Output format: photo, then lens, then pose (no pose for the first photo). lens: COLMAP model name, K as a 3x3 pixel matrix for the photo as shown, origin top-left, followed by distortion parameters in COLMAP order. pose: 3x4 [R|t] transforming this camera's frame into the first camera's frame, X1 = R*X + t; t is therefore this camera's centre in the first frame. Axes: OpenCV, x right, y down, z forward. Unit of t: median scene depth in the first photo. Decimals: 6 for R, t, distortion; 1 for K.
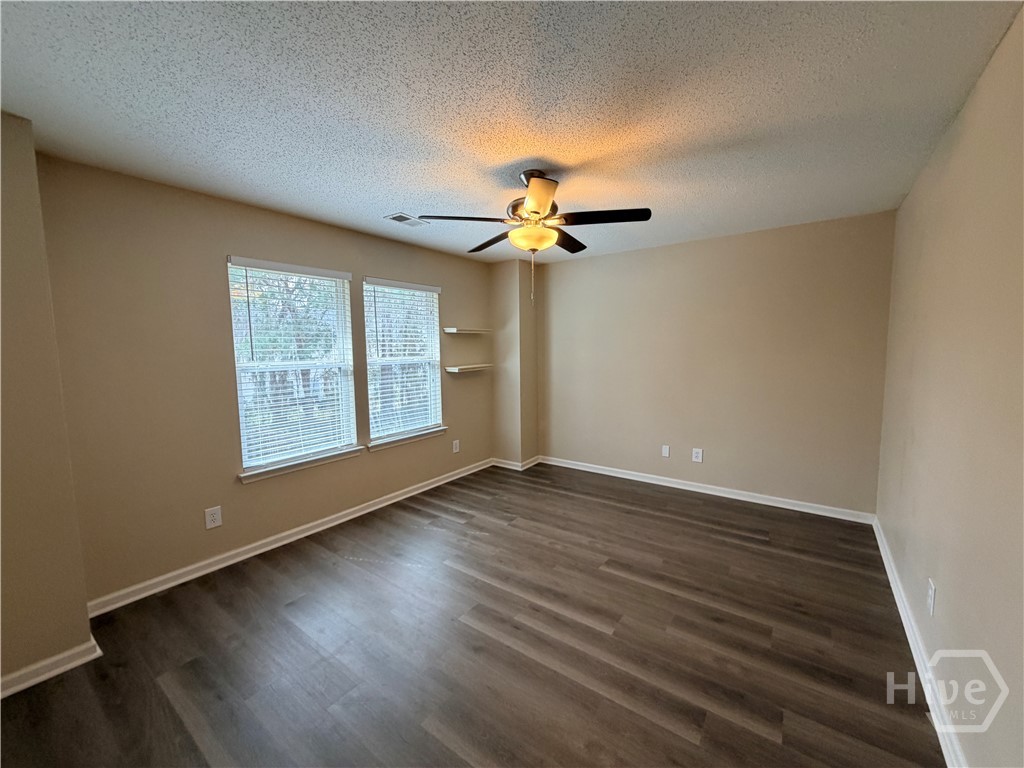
lens RADIAL K [[410.4, 0, 511.3], [0, 410.4, 382.1], [0, 0, 1]] dist [0.004180, 0.000298]
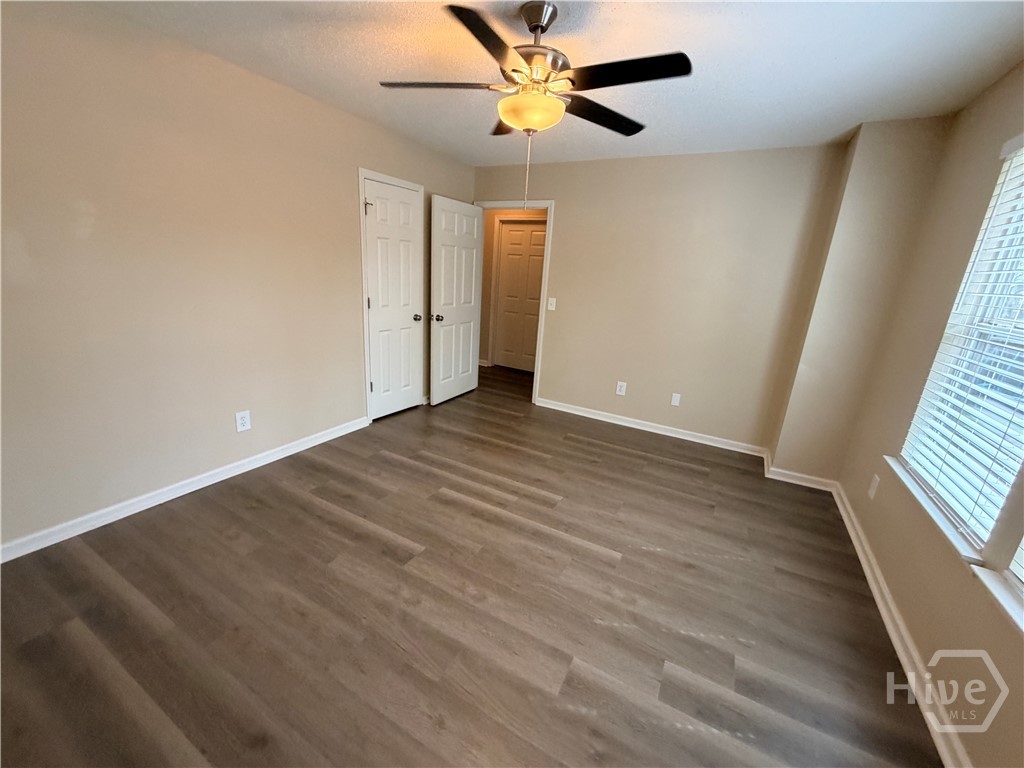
lens RADIAL K [[410.4, 0, 513.3], [0, 410.4, 389.2], [0, 0, 1]] dist [0.004180, 0.000298]
pose [[-0.990125, -0.012480, -0.139629, 0.155003], [-0.062762, 0.930091, 0.361928, -0.129108], [0.125351, 0.367118, -0.921690, 1.593601]]
